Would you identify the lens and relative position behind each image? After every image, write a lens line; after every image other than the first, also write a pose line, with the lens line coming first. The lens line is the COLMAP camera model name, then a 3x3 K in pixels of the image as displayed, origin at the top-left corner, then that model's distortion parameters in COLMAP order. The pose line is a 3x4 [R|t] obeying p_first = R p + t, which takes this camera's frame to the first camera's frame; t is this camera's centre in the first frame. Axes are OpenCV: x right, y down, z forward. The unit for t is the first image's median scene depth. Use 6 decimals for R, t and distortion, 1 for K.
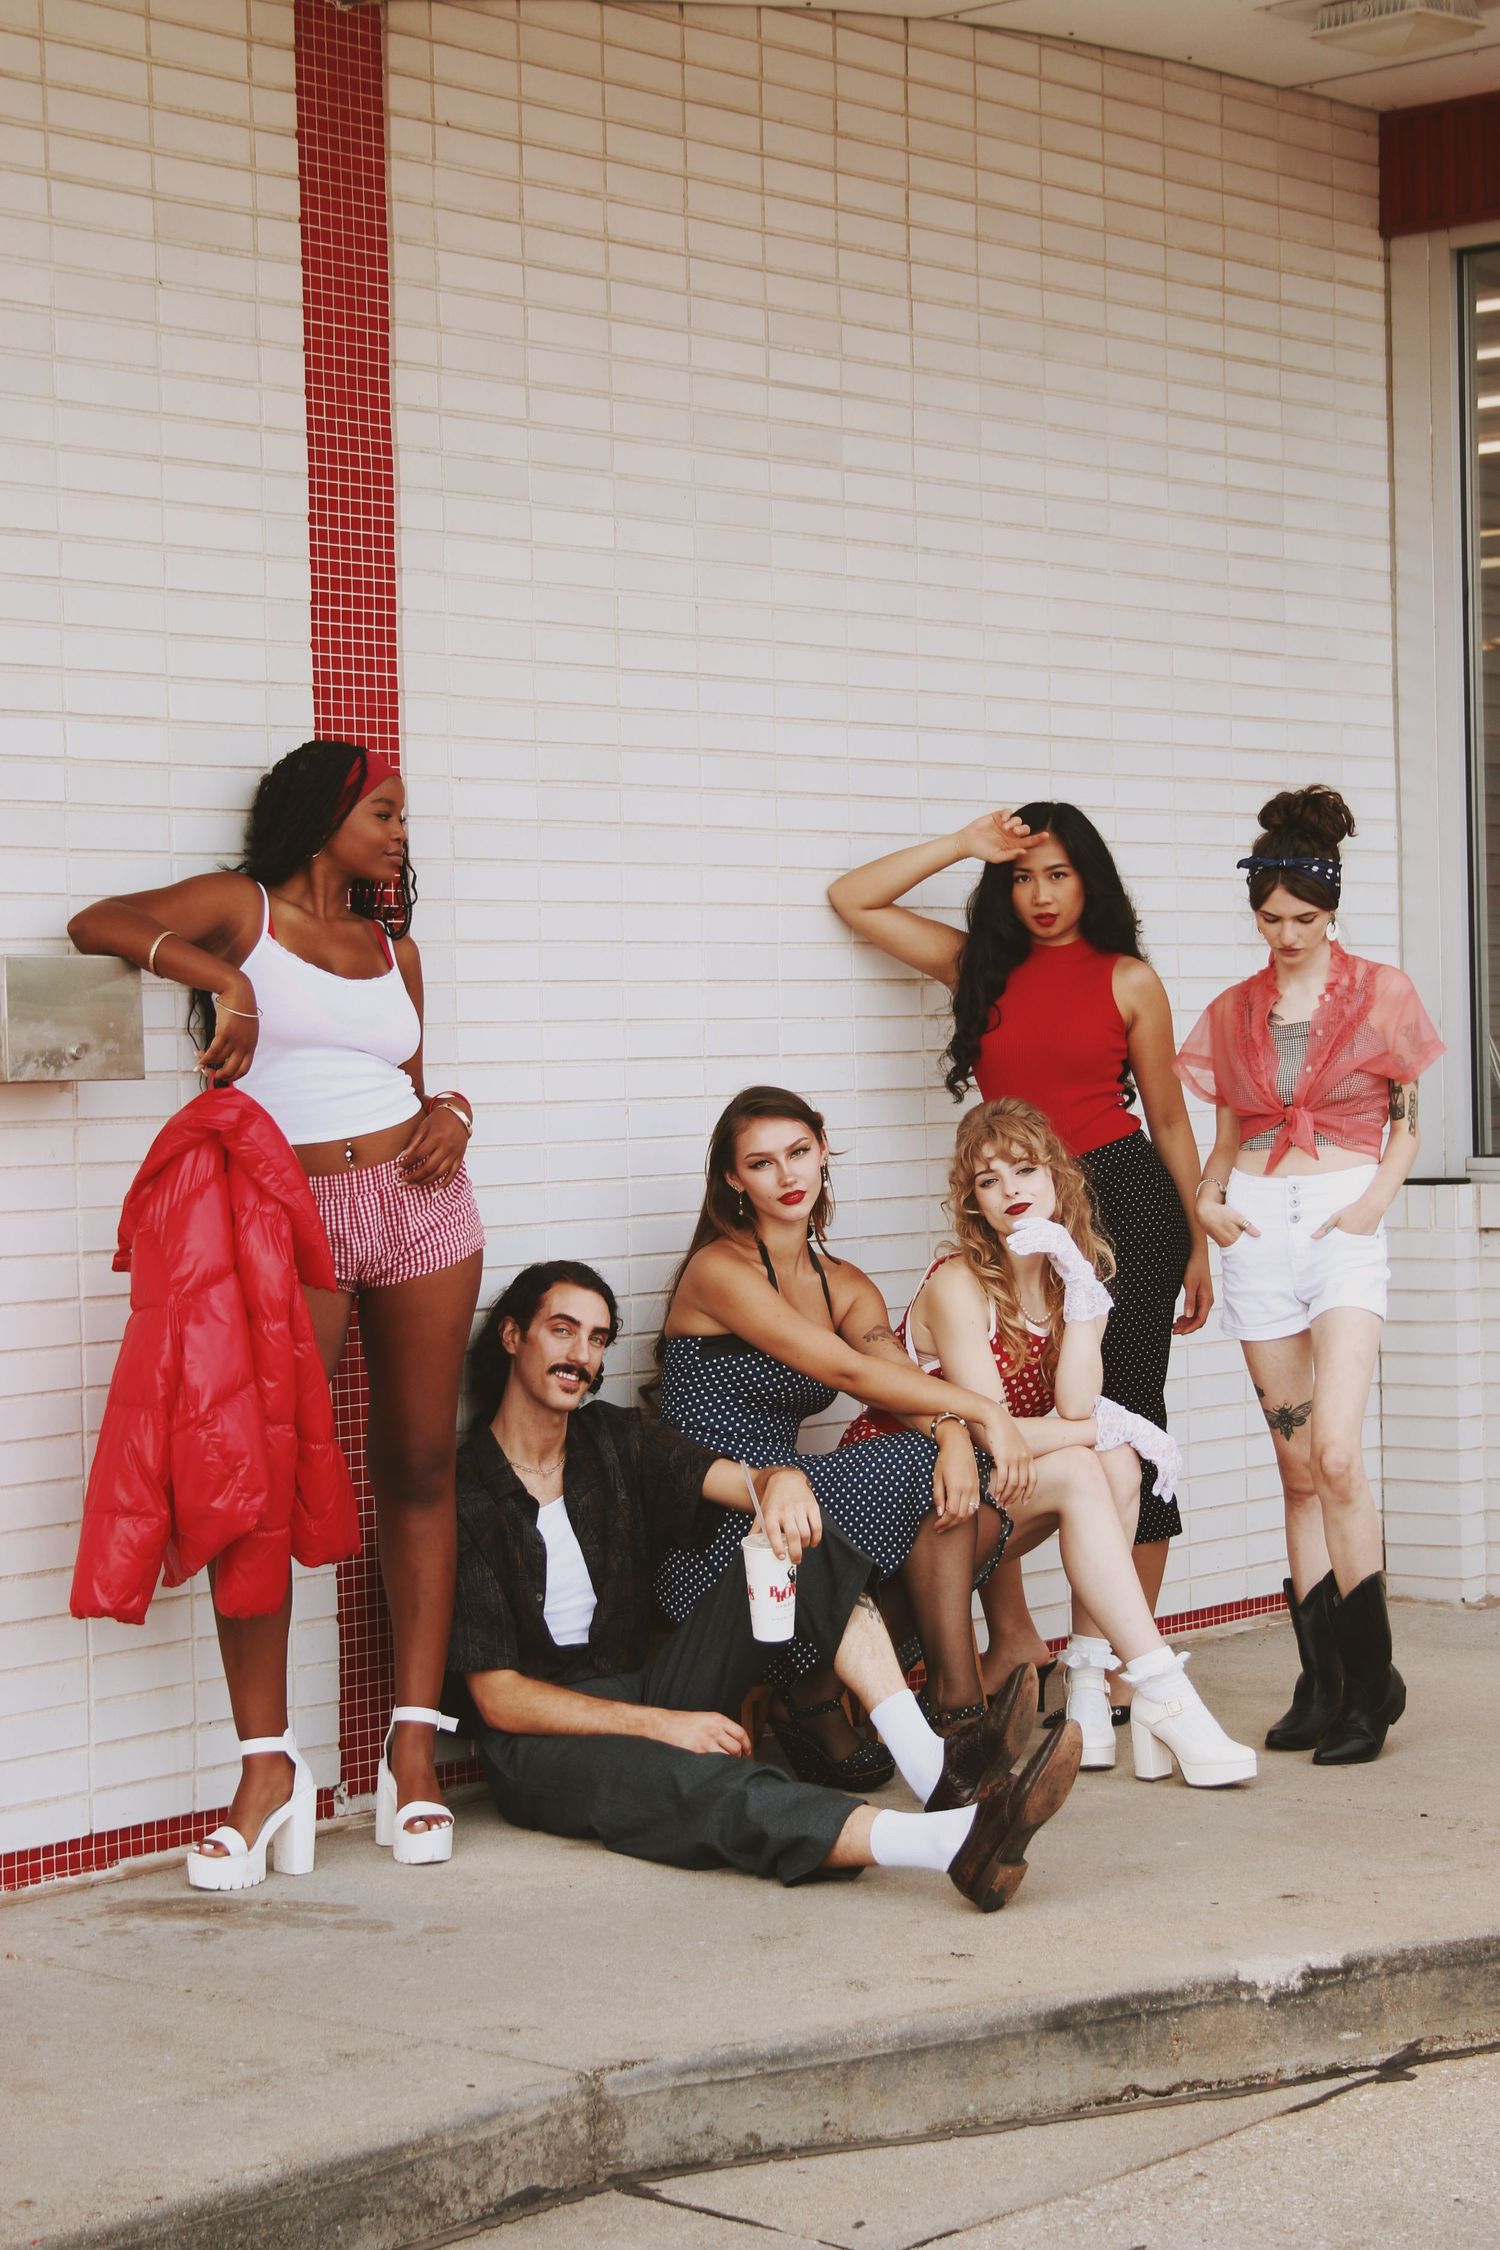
lens RADIAL K [[4336.1, 0, 750.0], [0, 4336.1, 1125.0], [0, 0, 1]] dist [0.070147, 0.102656]
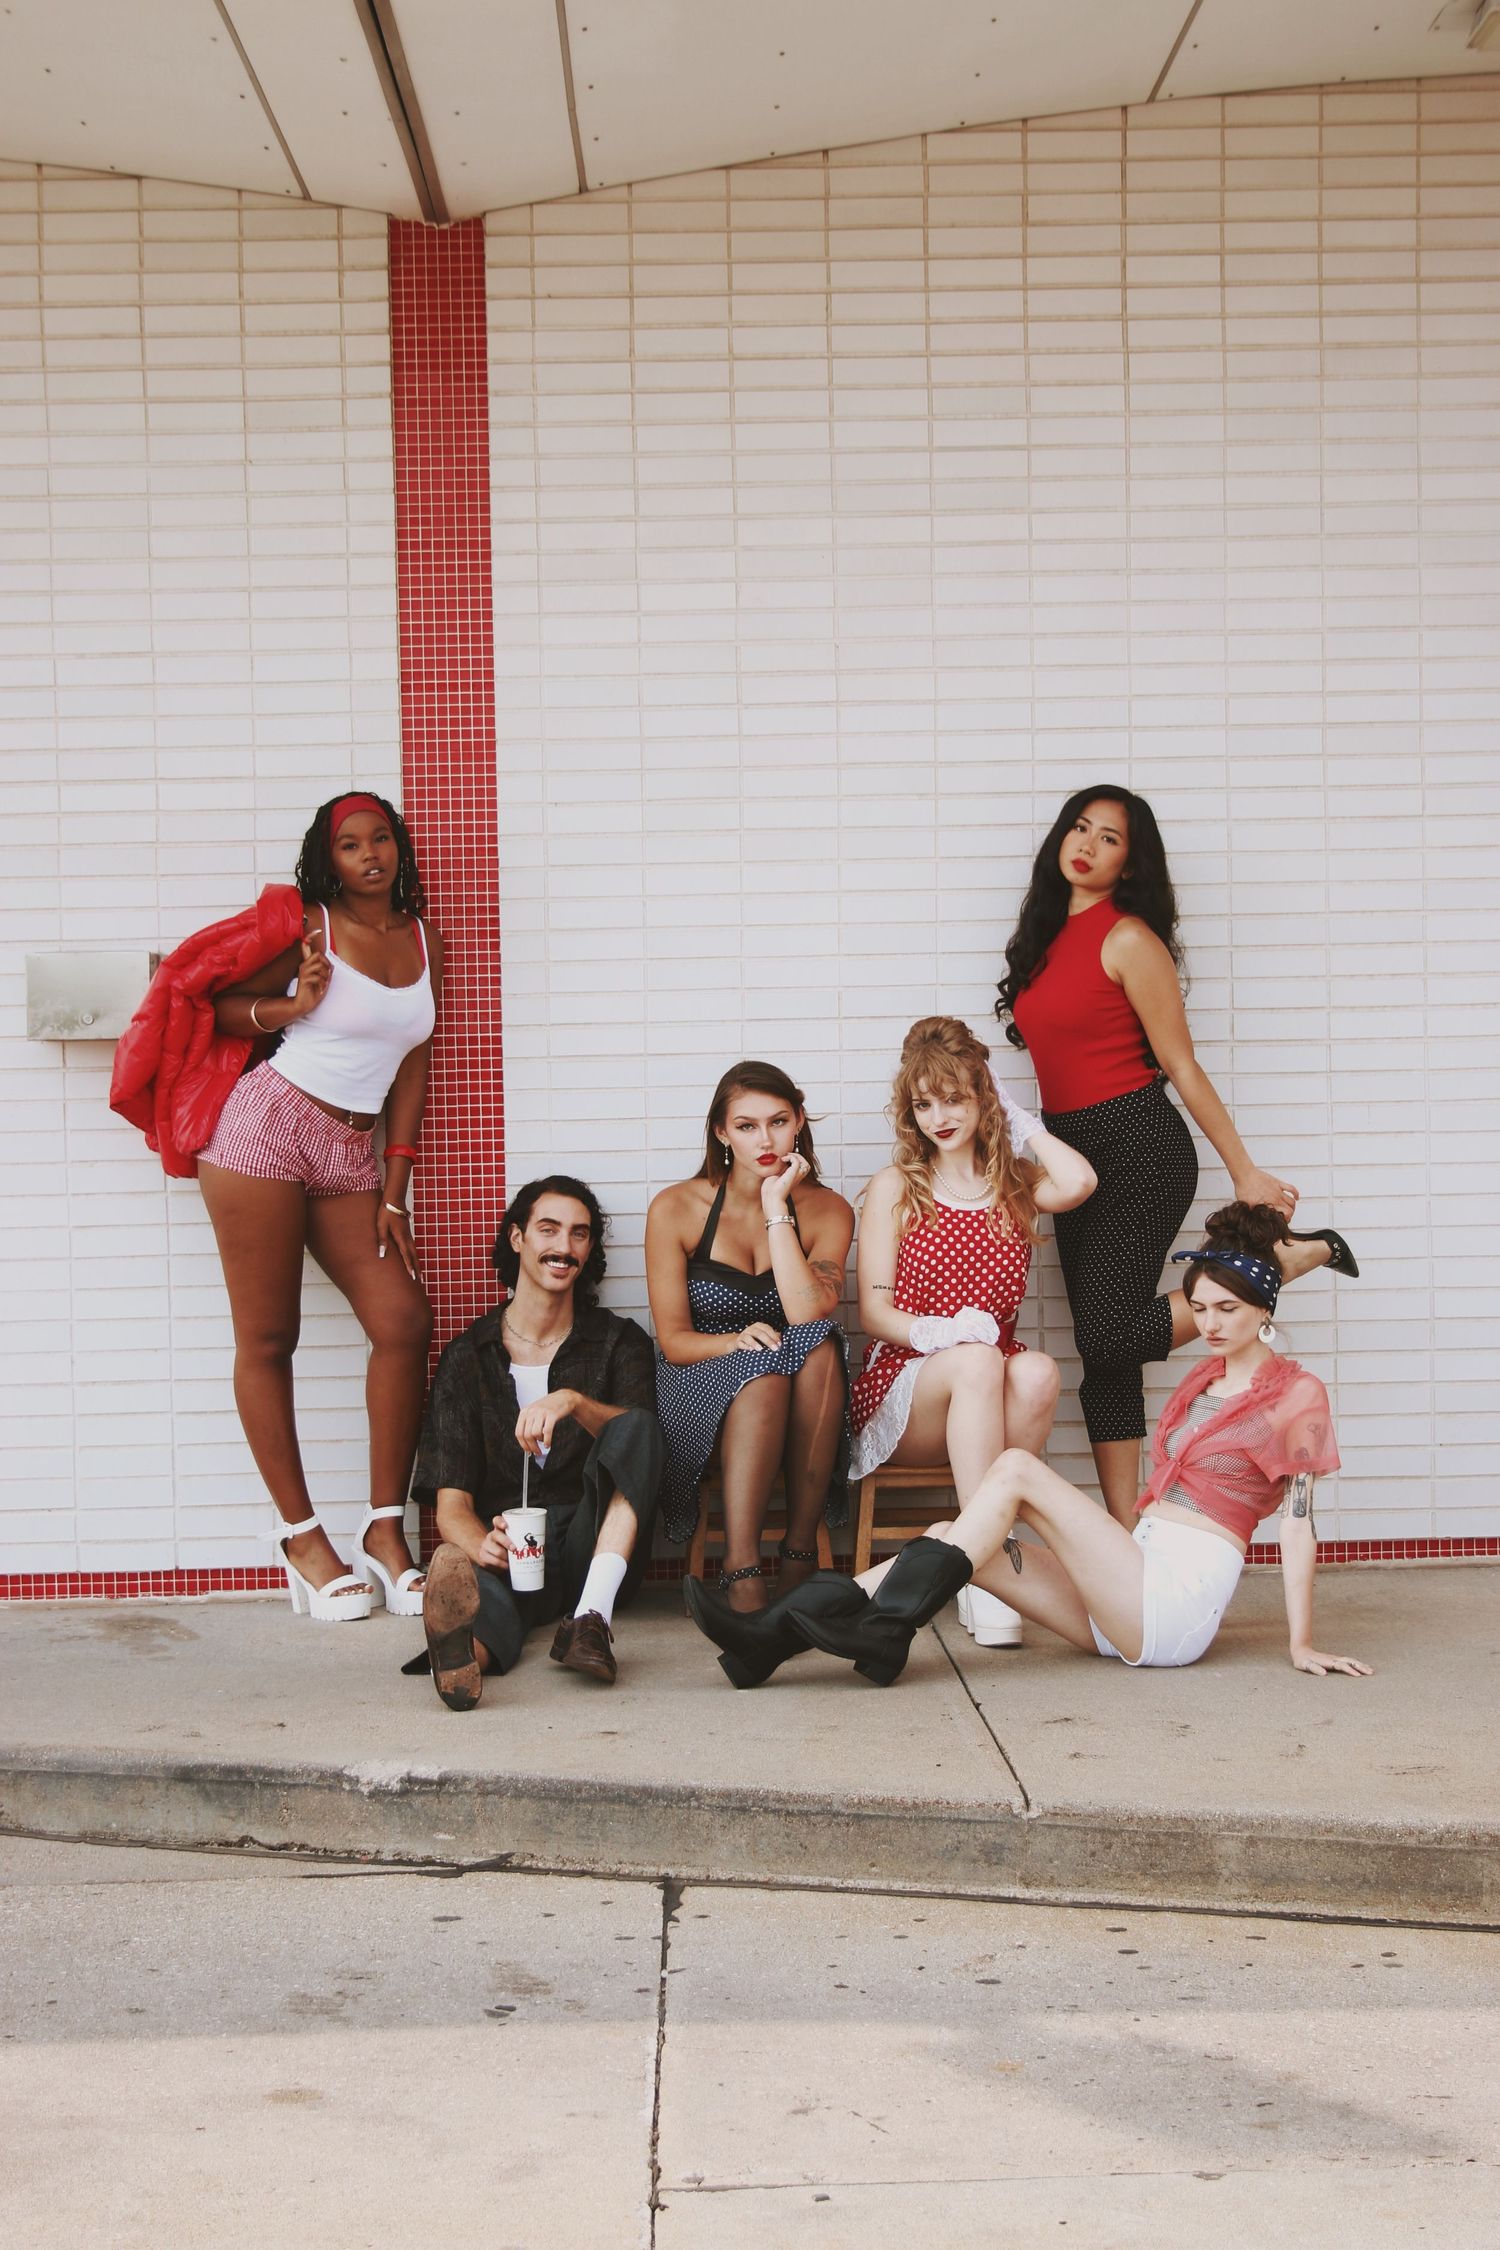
lens RADIAL K [[3748.7, 0, 750.0], [0, 3748.7, 1125.0], [0, 0, 1]] dist [0.014256, 0.068402]
pose [[0.650704, 0.029370, -0.758763, 0.880501], [-0.007814, 0.999458, 0.031986, -0.022101], [0.759291, -0.014884, 0.650581, 0.342818]]
